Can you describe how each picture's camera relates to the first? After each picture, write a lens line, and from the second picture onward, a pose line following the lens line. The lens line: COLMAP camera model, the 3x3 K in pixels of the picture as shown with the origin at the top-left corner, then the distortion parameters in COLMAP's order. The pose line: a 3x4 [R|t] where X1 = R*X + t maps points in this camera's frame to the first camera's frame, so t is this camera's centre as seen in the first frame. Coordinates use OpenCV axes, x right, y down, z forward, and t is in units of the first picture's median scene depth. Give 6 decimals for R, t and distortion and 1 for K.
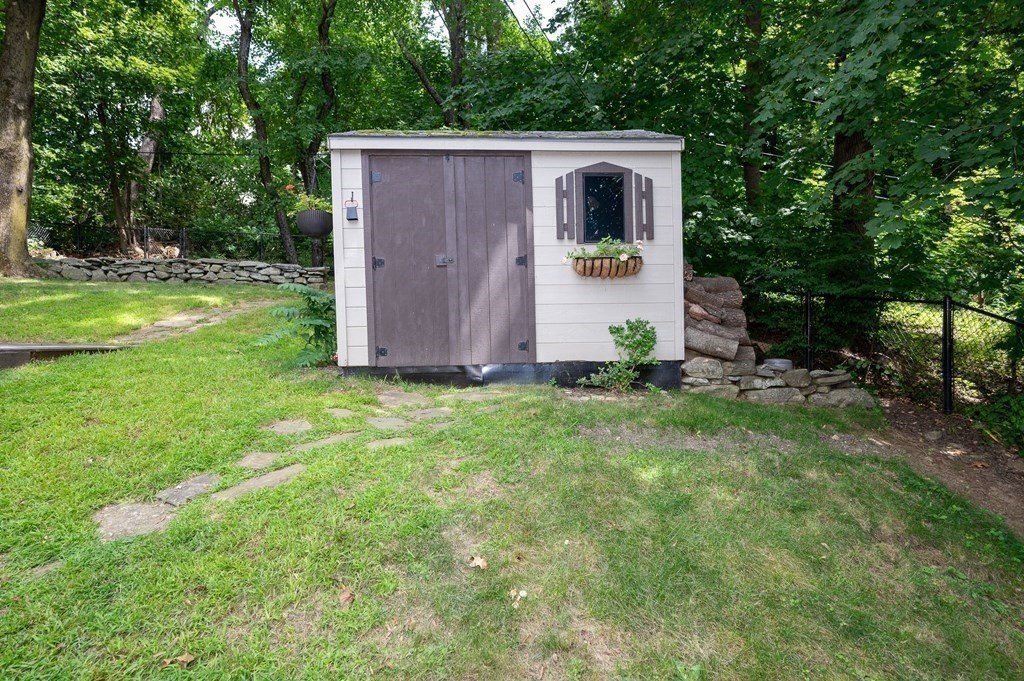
lens RADIAL K [[566.3, 0, 512.4], [0, 566.3, 343.1], [0, 0, 1]] dist [-0.017401, 0.008444]
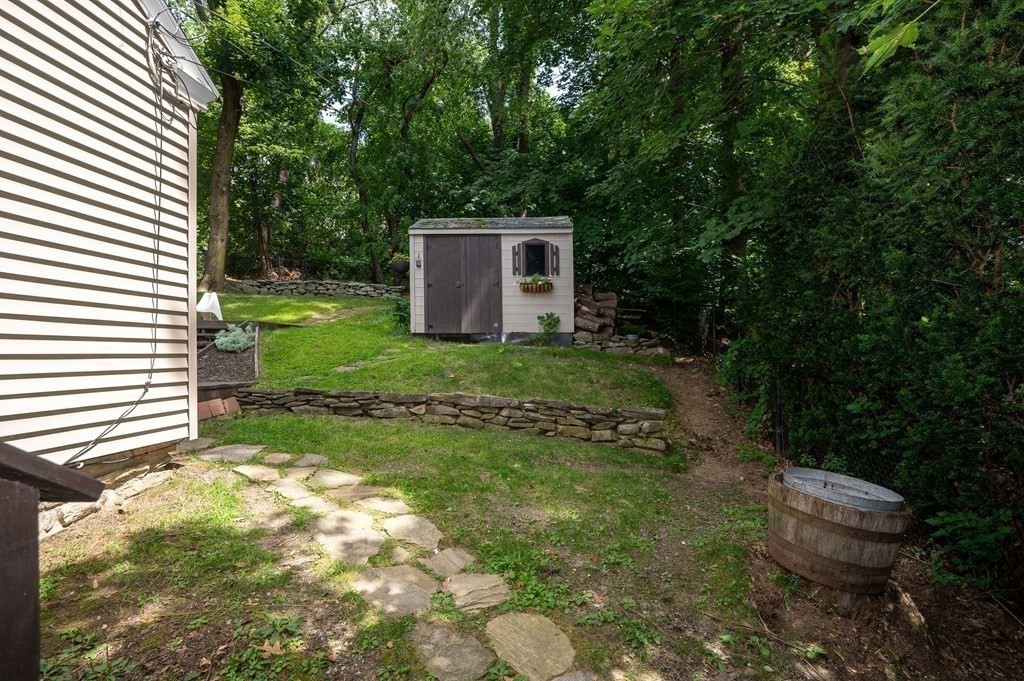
lens RADIAL K [[518.4, 0, 512.7], [0, 518.4, 338.7], [0, 0, 1]] dist [-0.001241, 0.000194]
pose [[0.995055, 0.012305, -0.098563, 0.261676], [-0.015331, 0.999432, -0.029999, 0.109750], [0.098138, 0.031362, 0.994678, -0.886636]]
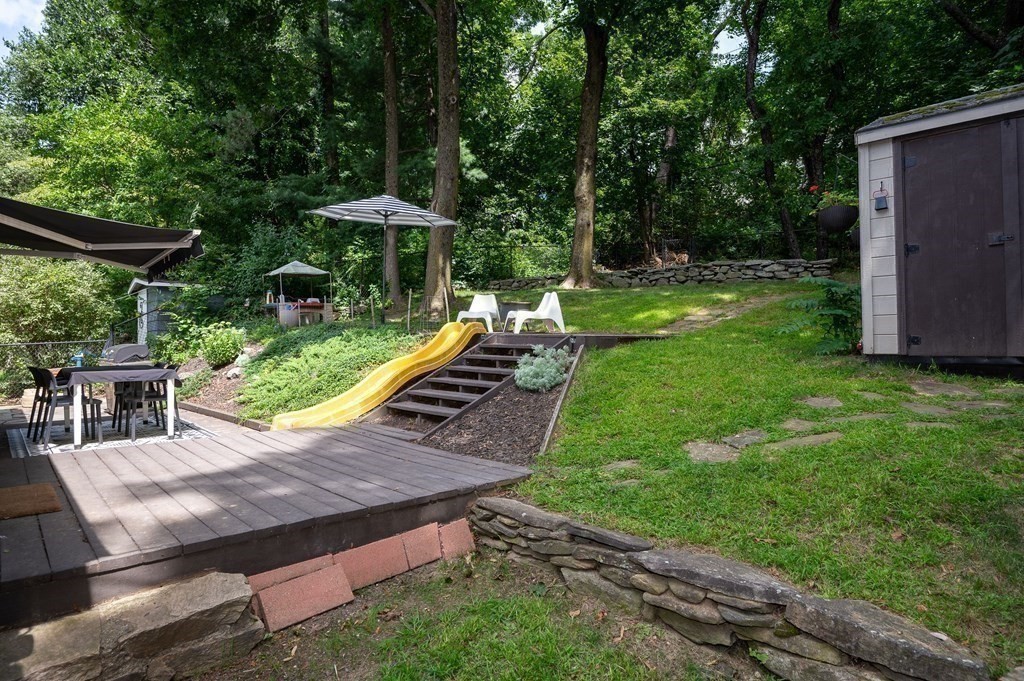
lens RADIAL K [[561.9, 0, 510.1], [0, 561.9, 342.6], [0, 0, 1]] dist [0.000622, -0.000190]
pose [[0.680824, 0.012016, -0.732349, 0.004101], [-0.008886, 0.999927, 0.008145, 0.016761], [0.732393, 0.000962, 0.680881, -0.159940]]
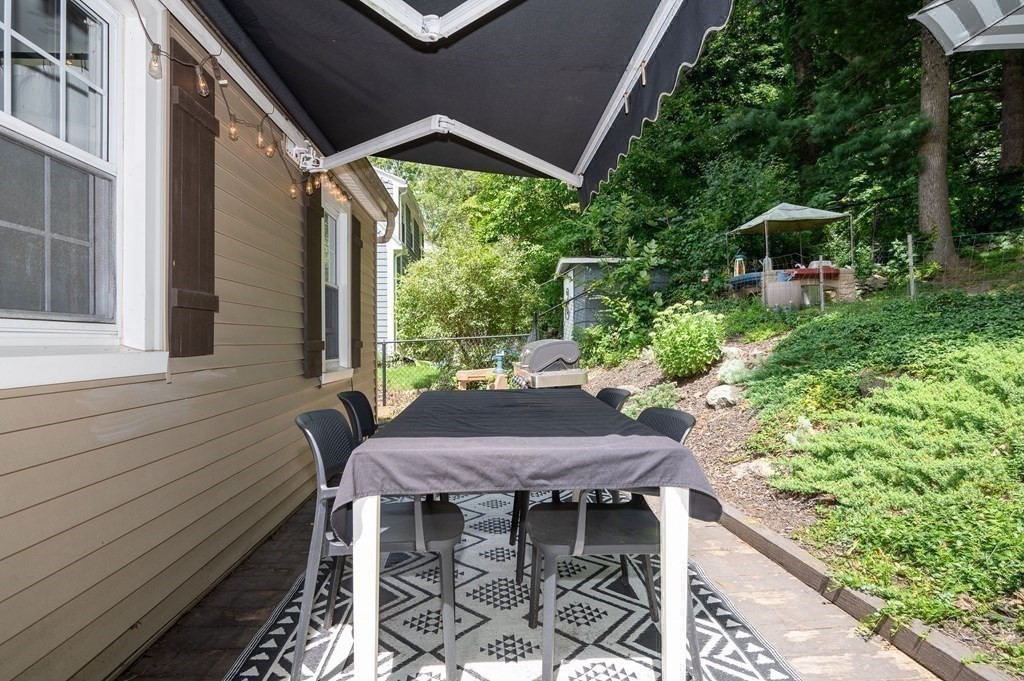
lens RADIAL K [[518.4, 0, 512.7], [0, 518.4, 338.7], [0, 0, 1]] dist [-0.001241, 0.000194]
pose [[0.064846, 0.013930, -0.997798, -1.131748], [-0.006345, 0.999888, 0.013547, 0.032017], [0.997875, 0.005453, 0.064927, 0.029517]]
